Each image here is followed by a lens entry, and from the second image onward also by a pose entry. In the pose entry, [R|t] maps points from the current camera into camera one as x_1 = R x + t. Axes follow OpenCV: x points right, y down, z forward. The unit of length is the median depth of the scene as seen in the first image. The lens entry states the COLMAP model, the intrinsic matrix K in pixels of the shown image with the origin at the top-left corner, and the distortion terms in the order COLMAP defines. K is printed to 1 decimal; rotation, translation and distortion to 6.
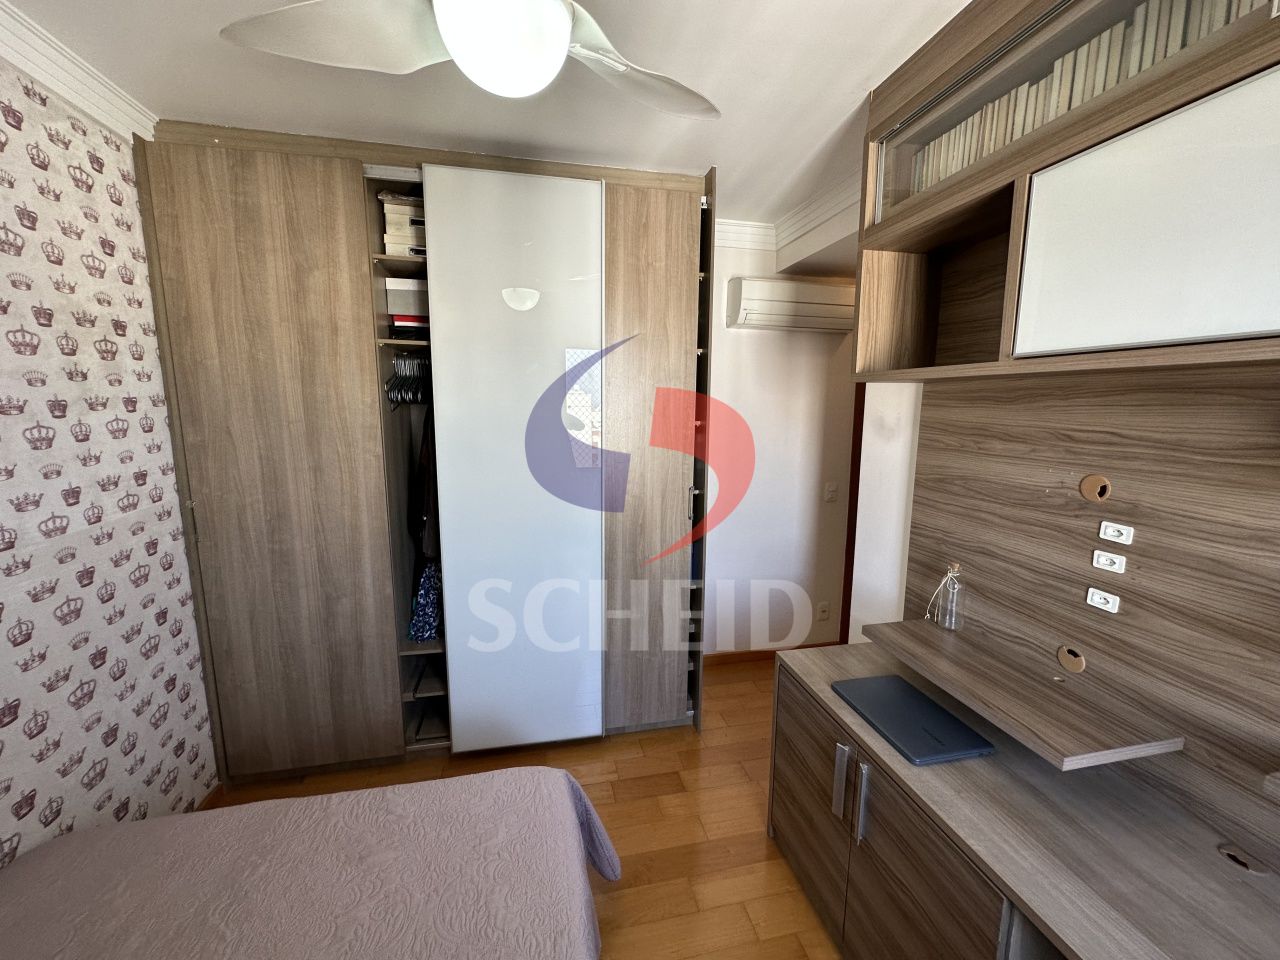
lens RADIAL K [[512.0, 0, 638.9], [0, 512.0, 483.2], [0, 0, 1]] dist [-0.000648, 0.000320]
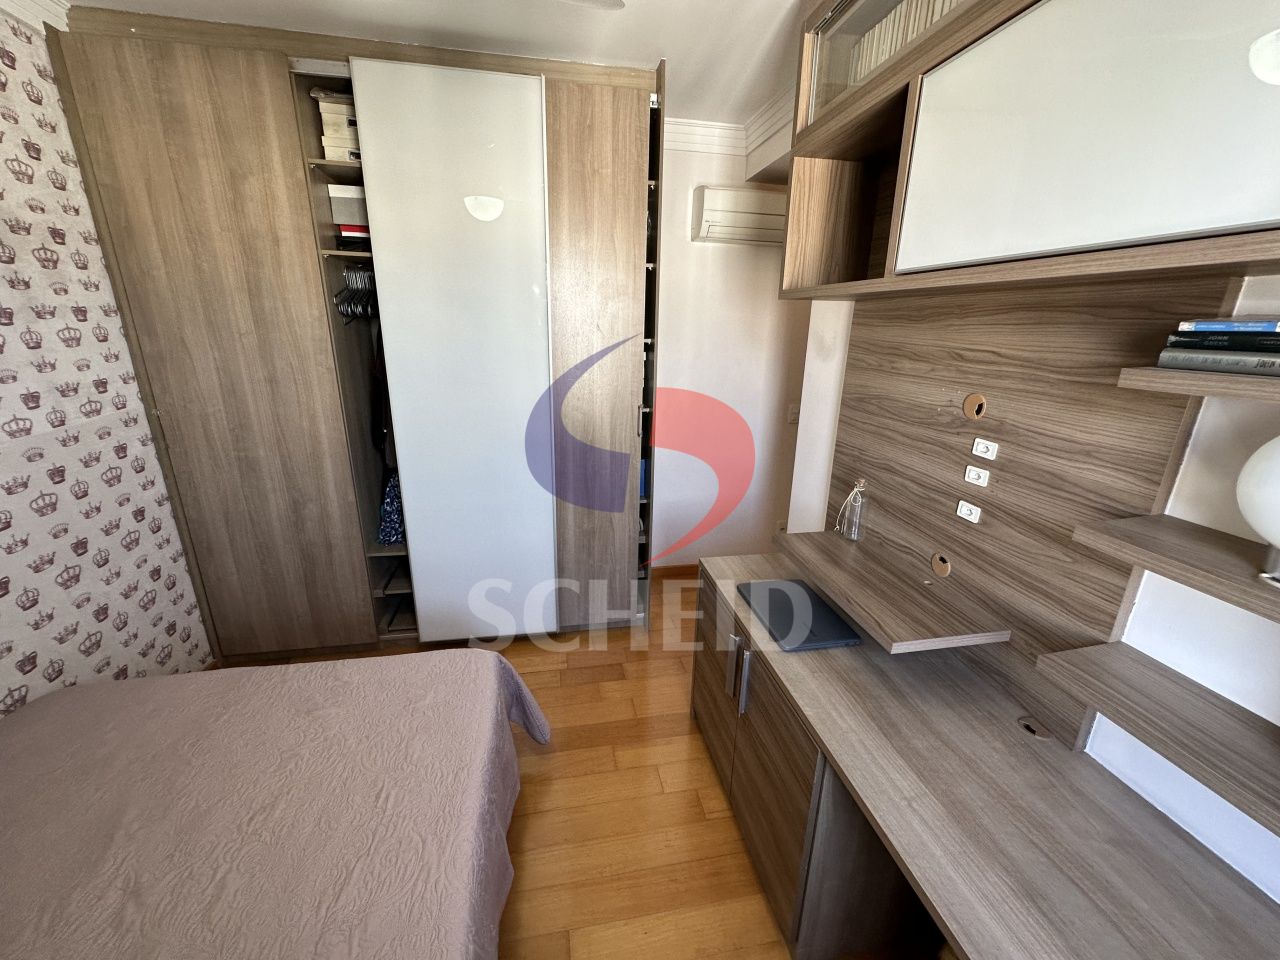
lens RADIAL K [[512.0, 0, 638.9], [0, 512.0, 483.2], [0, 0, 1]] dist [-0.000648, 0.000320]
pose [[0.999548, 0.019332, -0.023012, 0.170407], [-0.015746, 0.989021, 0.146935, 0.016098], [0.025600, -0.146507, 0.988878, -0.052875]]
